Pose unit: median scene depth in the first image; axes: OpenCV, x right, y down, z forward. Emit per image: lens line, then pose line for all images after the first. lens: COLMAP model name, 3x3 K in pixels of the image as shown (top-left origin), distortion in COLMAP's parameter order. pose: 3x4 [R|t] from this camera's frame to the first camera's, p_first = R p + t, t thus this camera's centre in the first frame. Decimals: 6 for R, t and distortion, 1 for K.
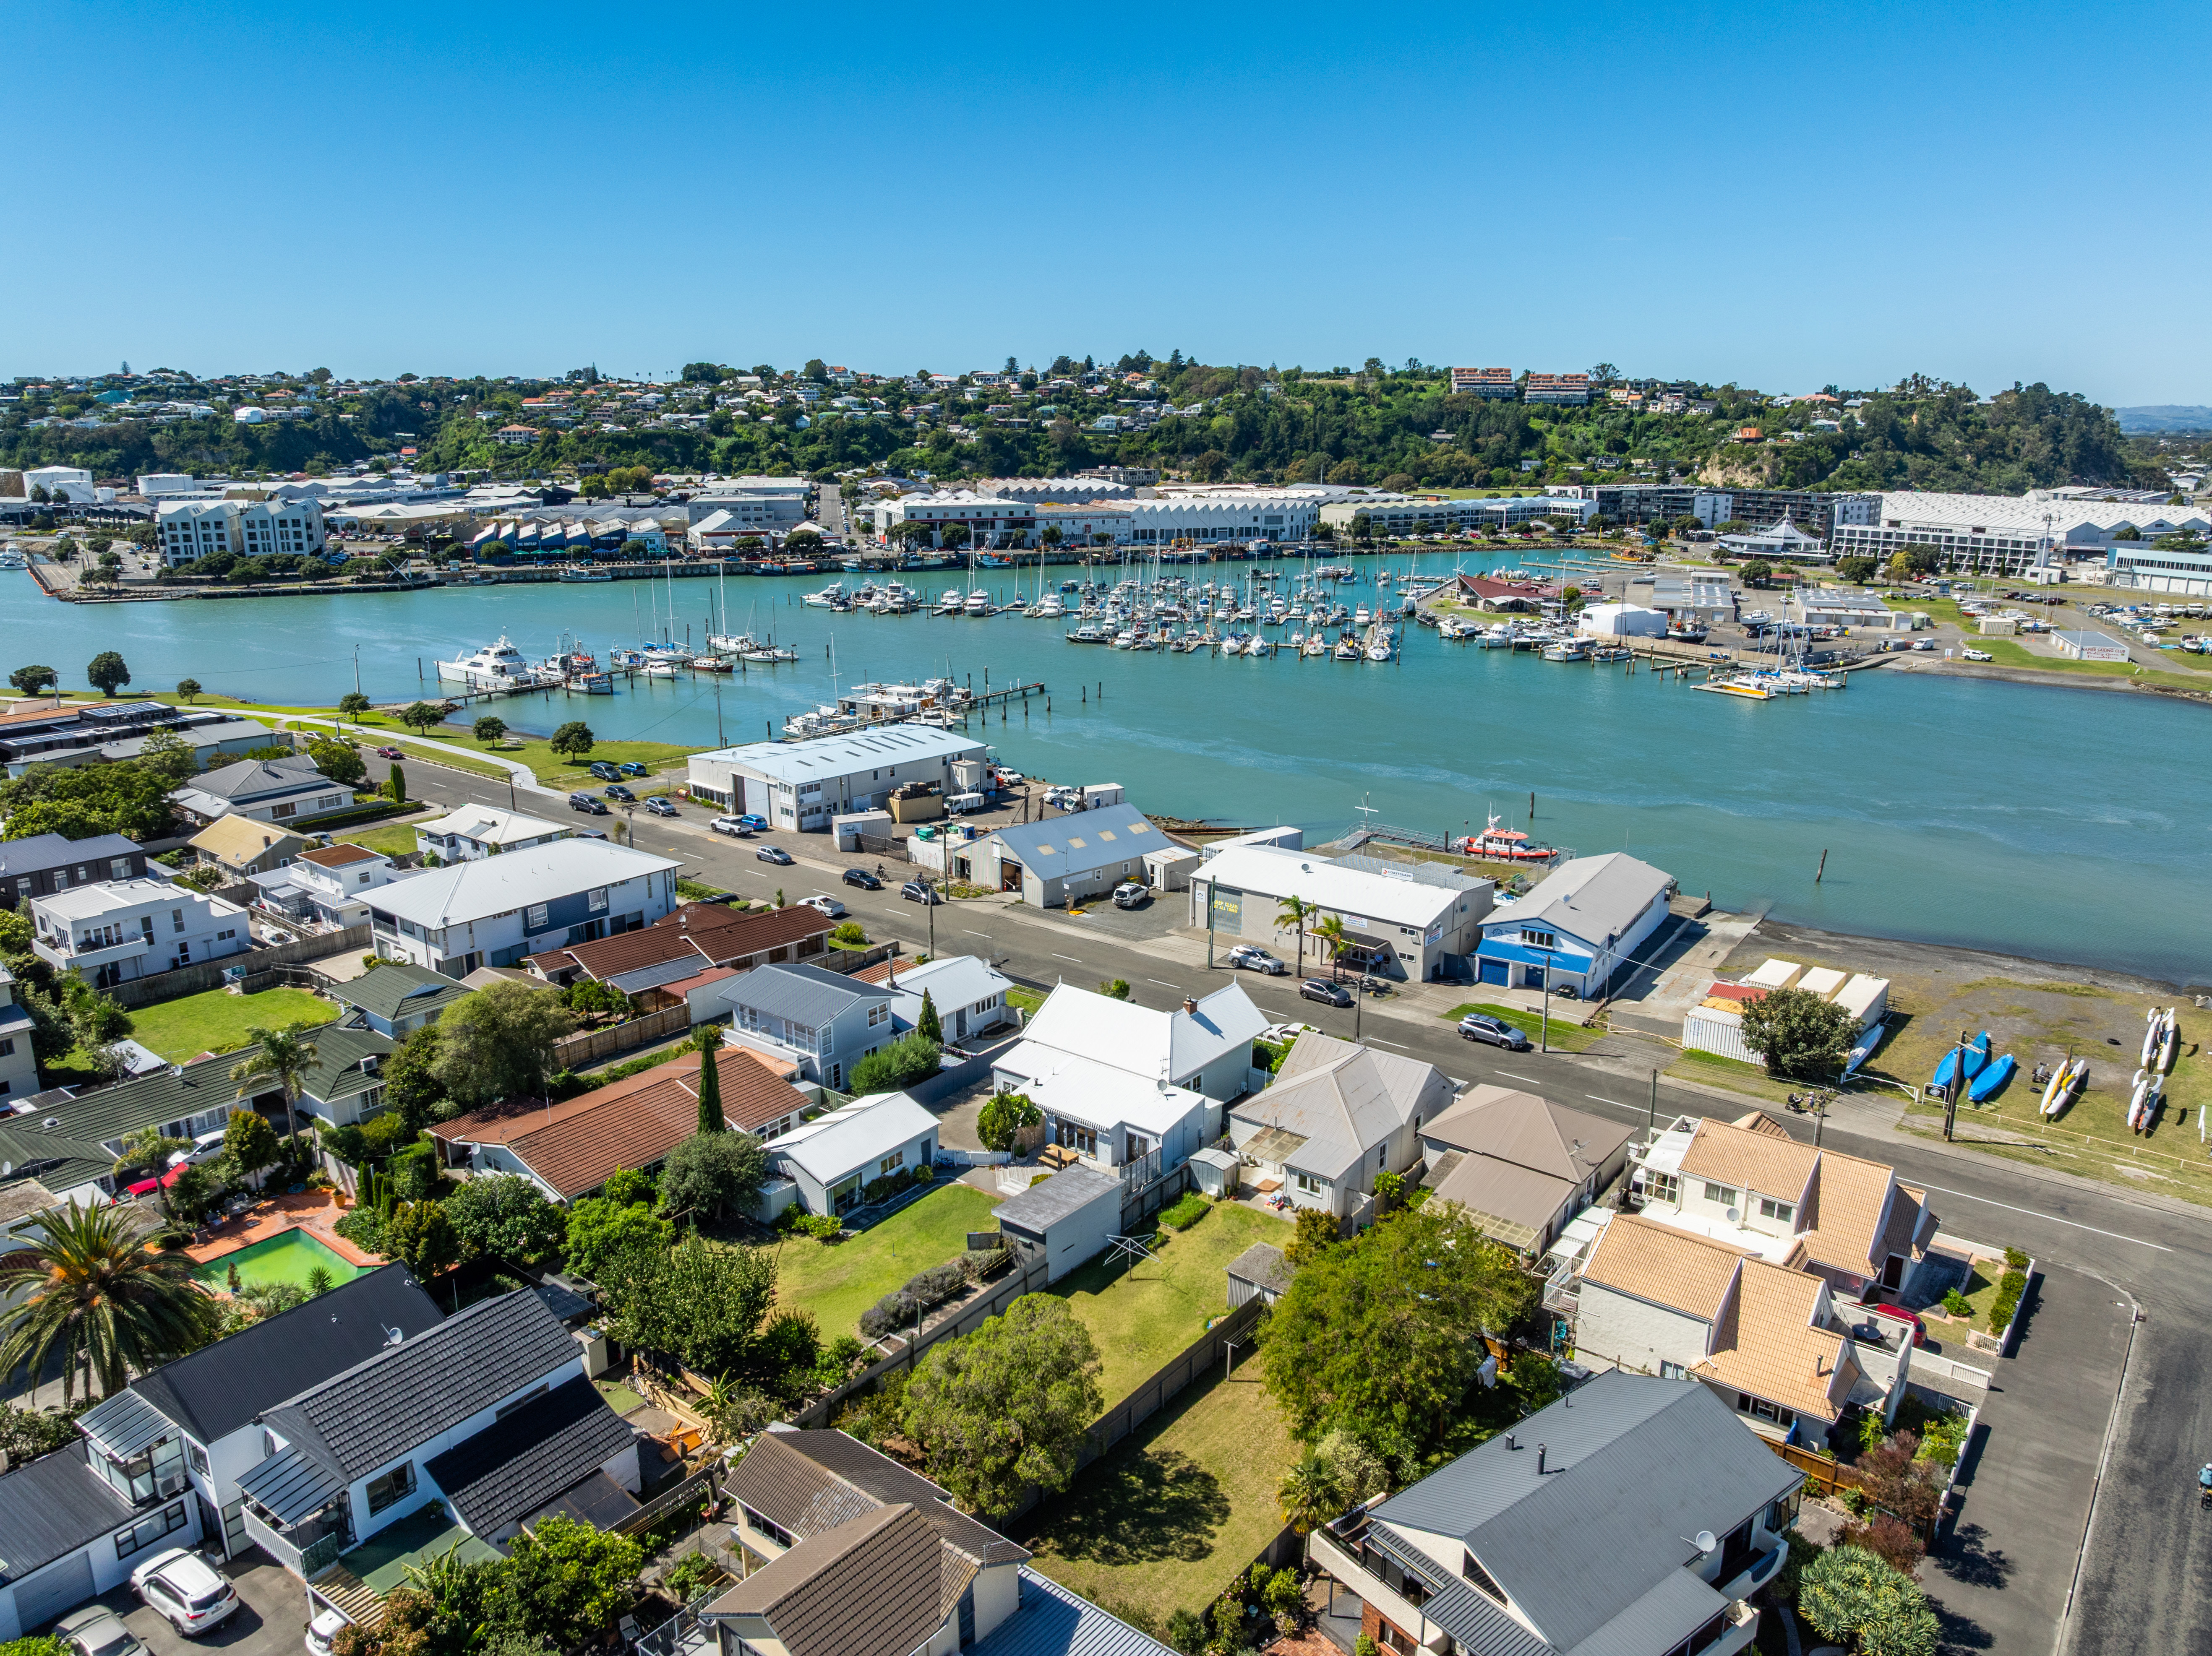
lens RADIAL K [[1547.4, 0, 1106.0], [0, 1547.4, 828.0], [0, 0, 1]] dist [-0.034141, 0.000431]
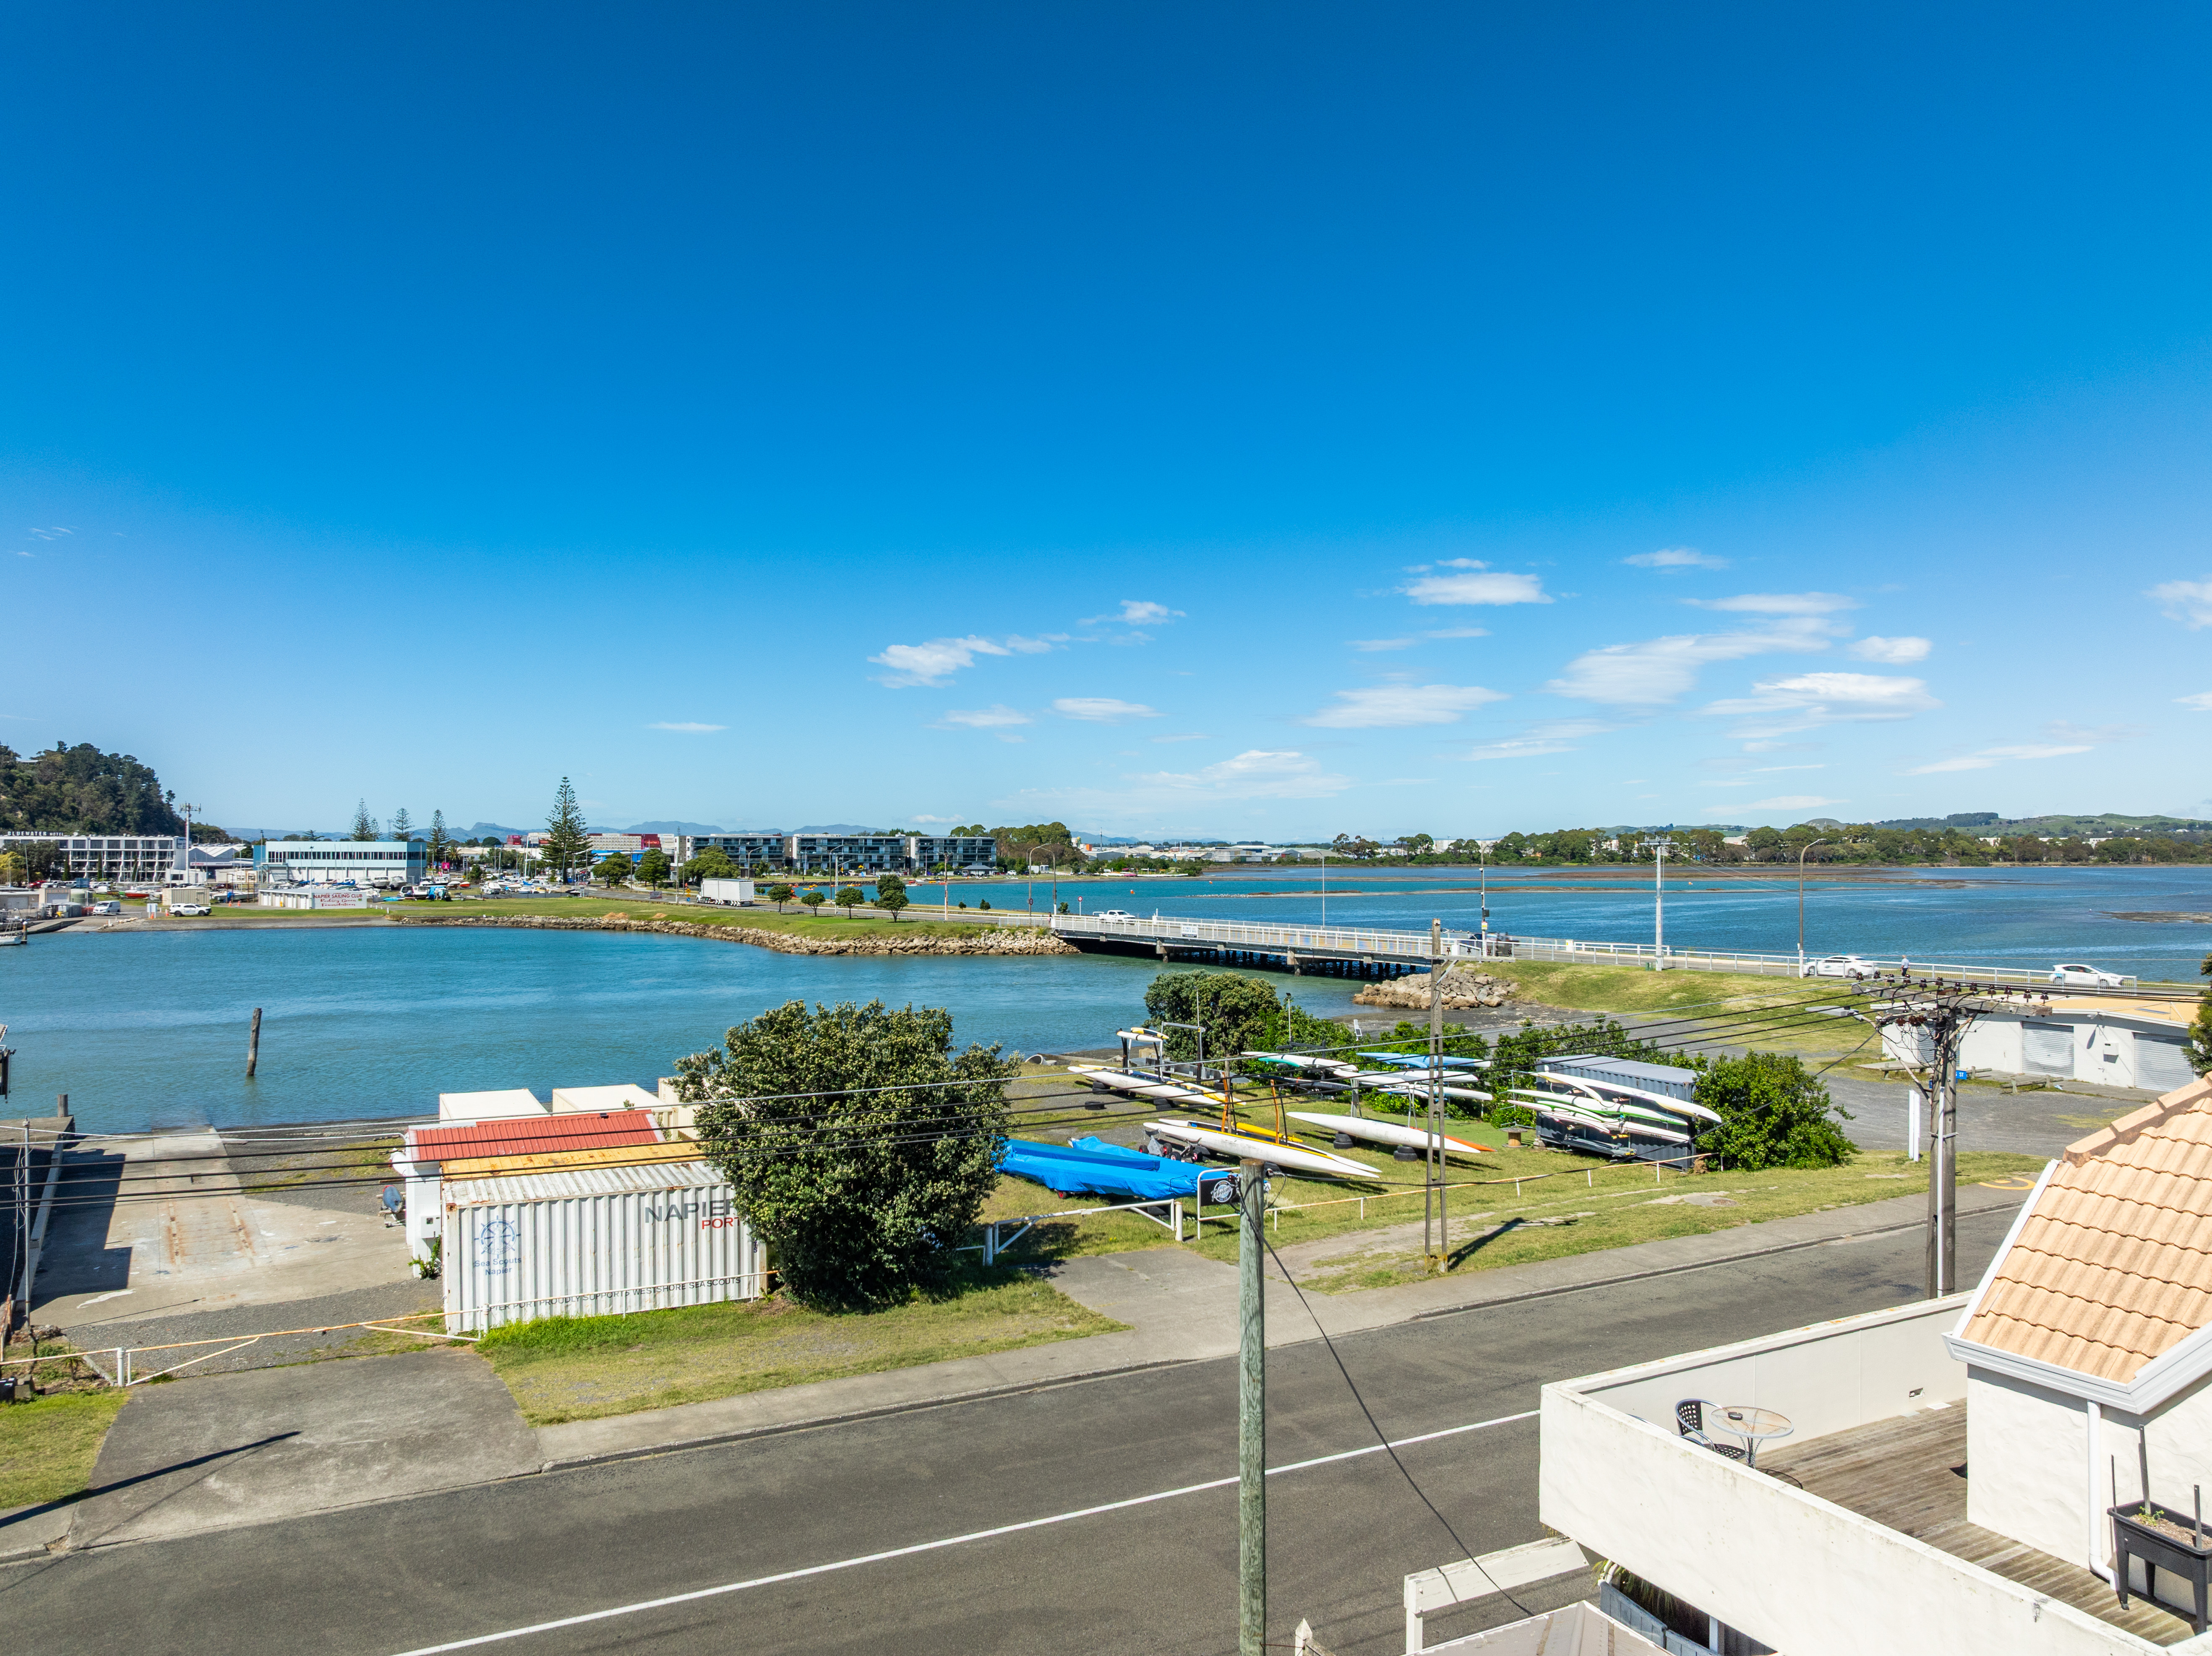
lens RADIAL K [[1569.6, 0, 1106.0], [0, 1569.6, 828.0], [0, 0, 1]] dist [-0.039156, -0.000096]
pose [[0.417678, 0.013379, 0.908496, 0.023343], [0.232569, 0.965007, -0.121134, 0.015064], [-0.878326, 0.261883, 0.399951, 0.100250]]
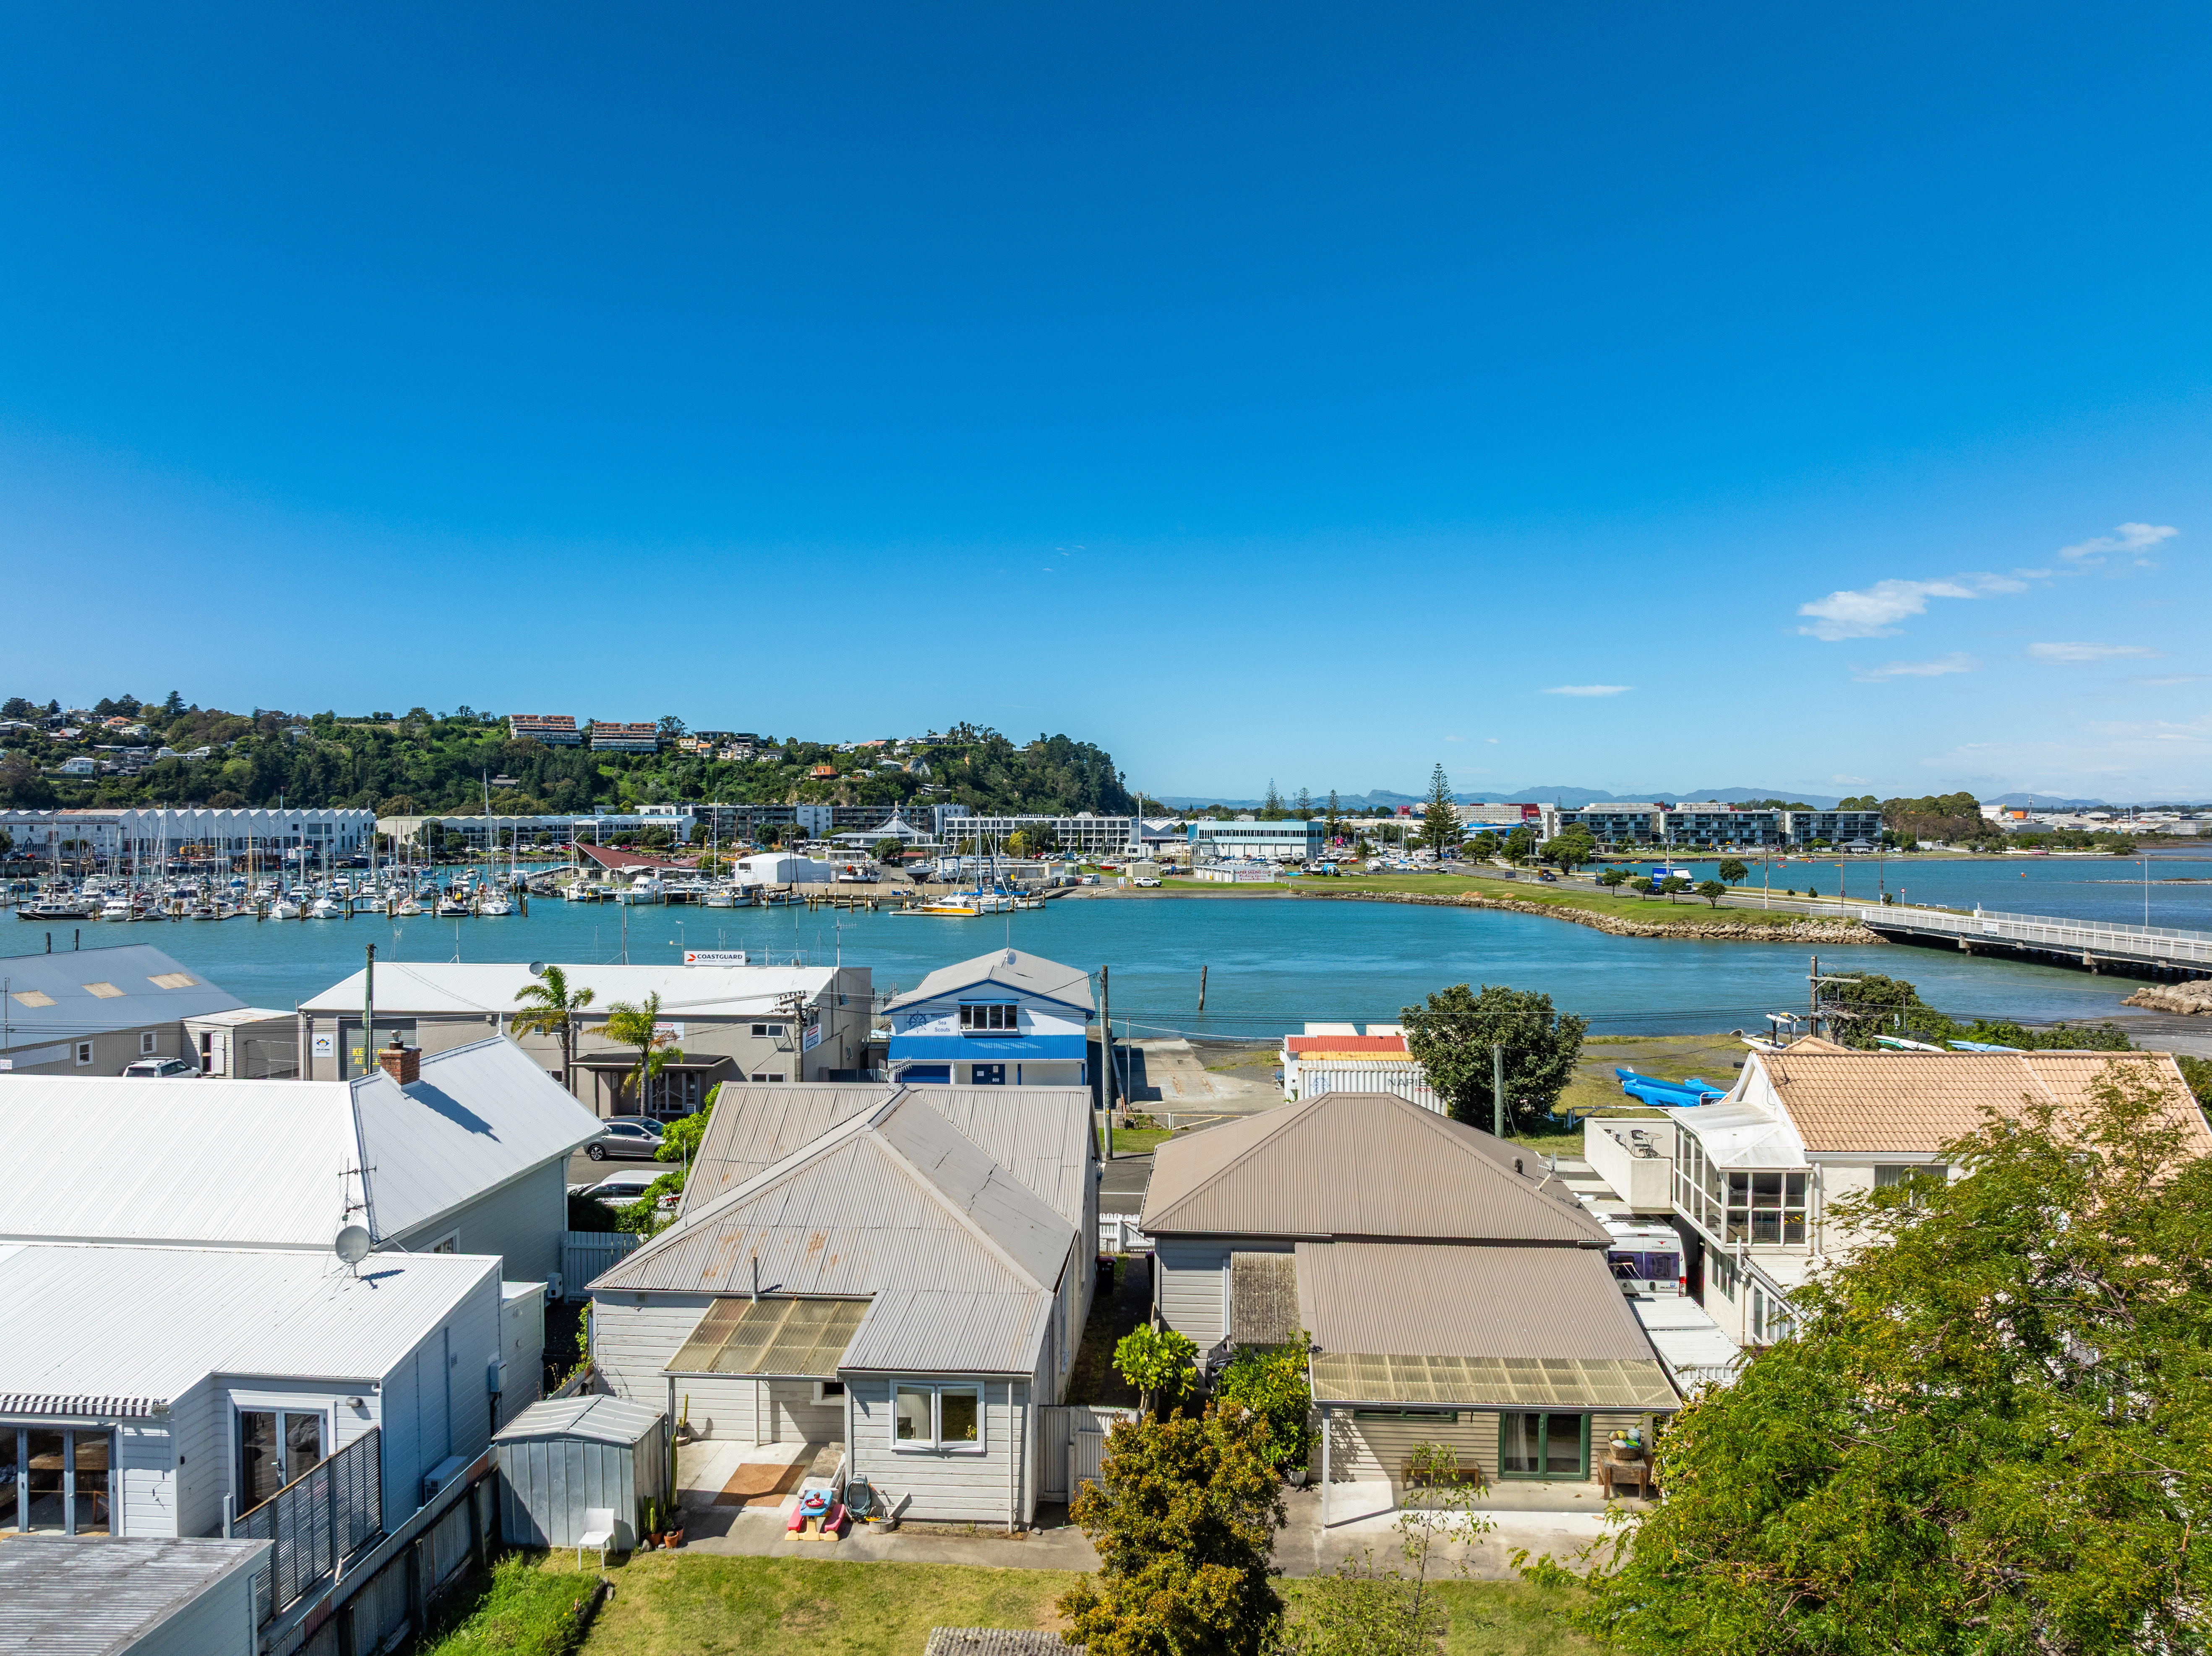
lens RADIAL K [[1569.6, 0, 1106.0], [0, 1569.6, 828.0], [0, 0, 1]] dist [-0.039156, -0.000096]
pose [[0.831872, -0.004360, 0.554950, -0.001094], [0.142484, 0.968128, -0.205977, 0.018561], [-0.536364, 0.250418, 0.805980, 0.070144]]
